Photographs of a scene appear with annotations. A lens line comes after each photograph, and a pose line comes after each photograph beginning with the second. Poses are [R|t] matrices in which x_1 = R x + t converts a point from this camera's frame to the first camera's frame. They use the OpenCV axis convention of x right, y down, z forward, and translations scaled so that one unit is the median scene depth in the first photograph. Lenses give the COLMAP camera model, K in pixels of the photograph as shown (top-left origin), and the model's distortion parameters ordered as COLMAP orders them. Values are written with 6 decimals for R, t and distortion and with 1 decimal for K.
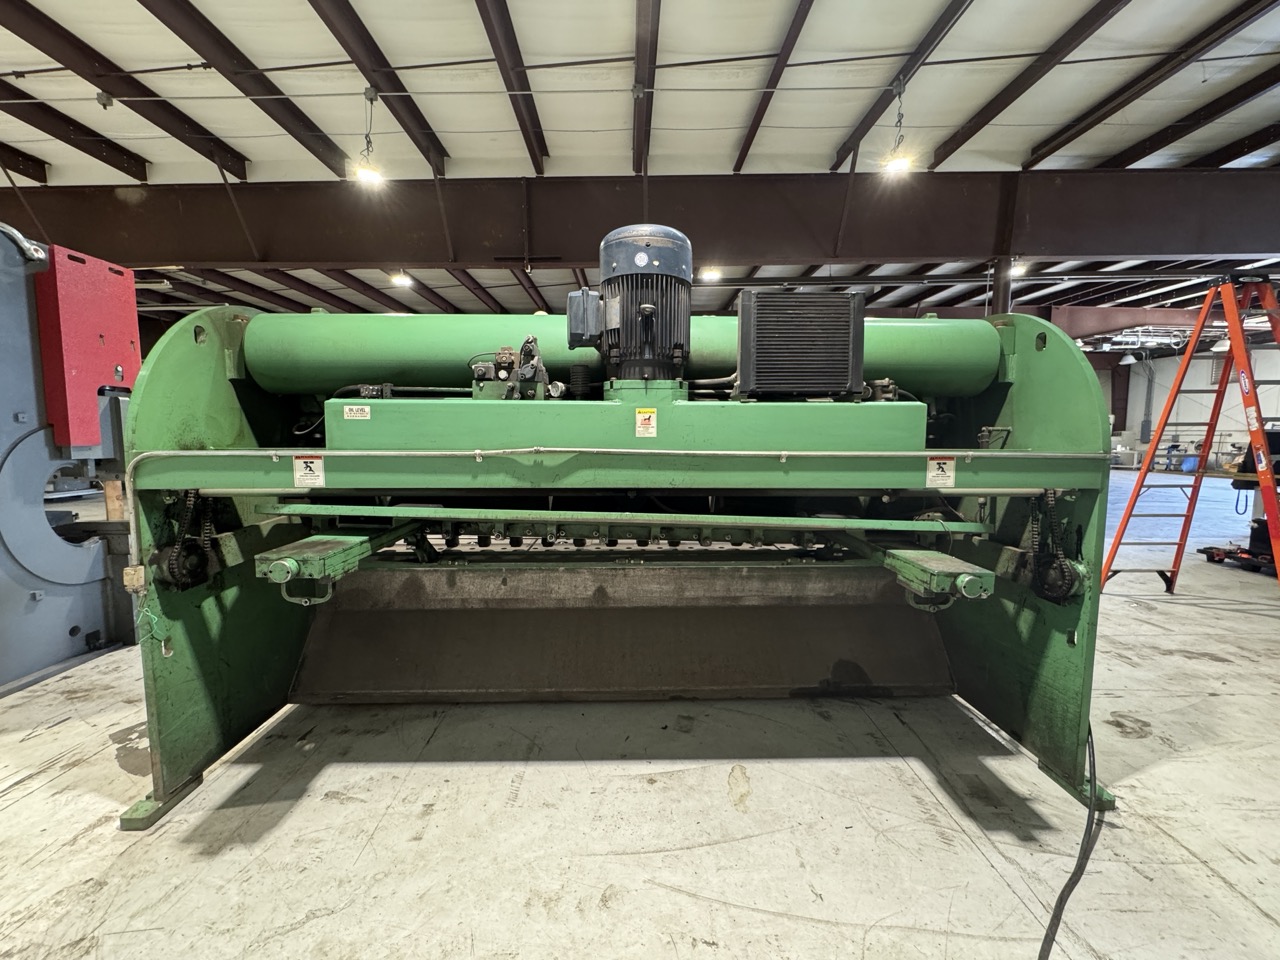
lens RADIAL K [[506.9, 0, 645.3], [0, 506.9, 473.5], [0, 0, 1]] dist [-0.007026, 0.000072]
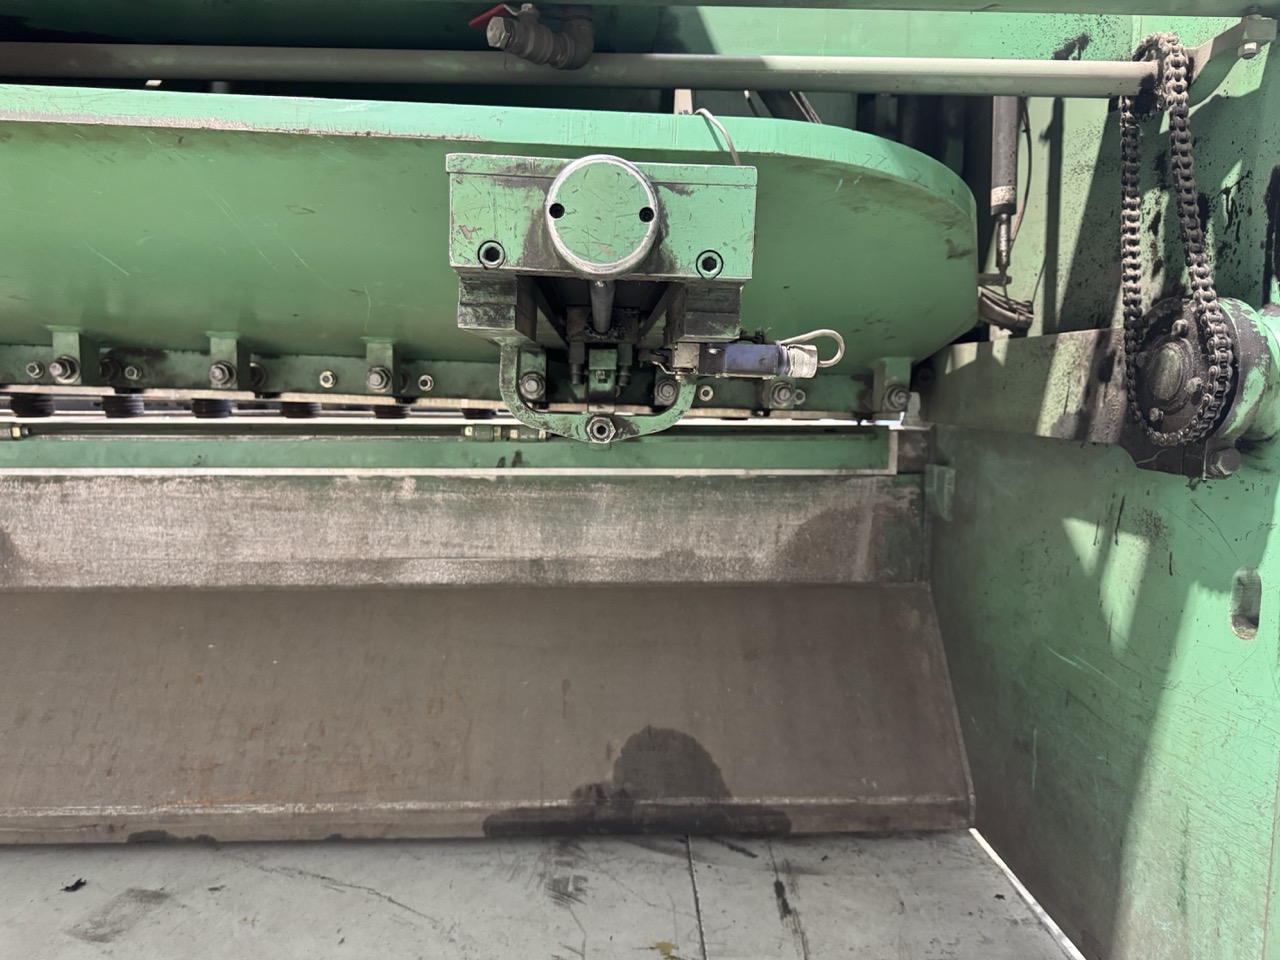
lens RADIAL K [[910.2, 0, 643.1], [0, 910.2, 476.0], [0, 0, 1]] dist [0.044325, -0.060521]
pose [[0.999977, 0.001000, 0.006660, 0.382469], [-0.001124, 0.999826, 0.018621, 0.183545], [-0.006640, -0.018628, 0.999804, 0.377824]]
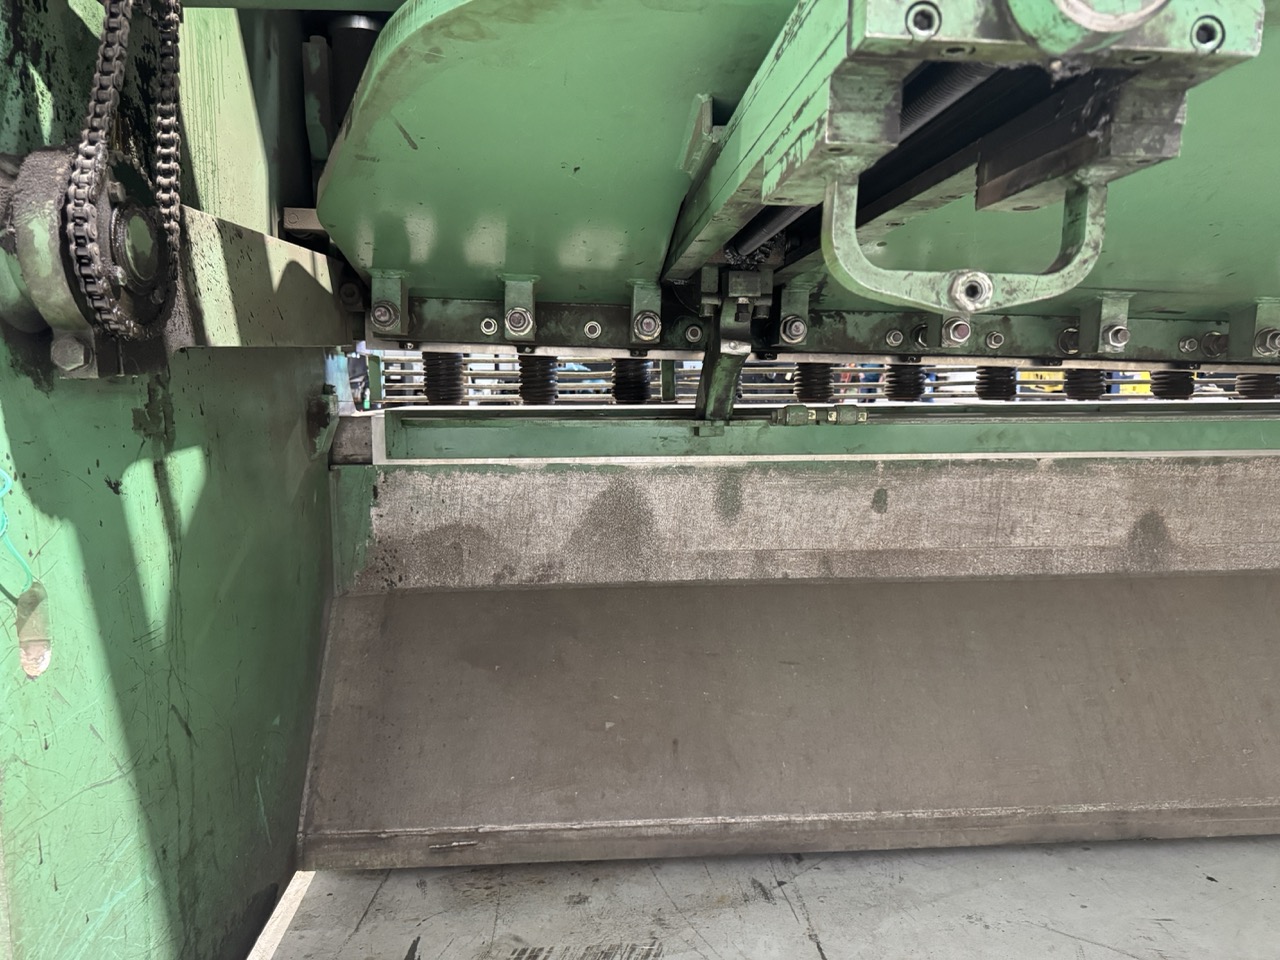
lens RADIAL K [[910.2, 0, 644.6], [0, 910.2, 476.0], [0, 0, 1]] dist [0.044325, -0.060521]
pose [[0.999386, -0.010276, 0.033487, -0.482384], [0.009232, 0.999472, 0.031163, 0.185483], [-0.033790, -0.030835, 0.998953, 0.409478]]
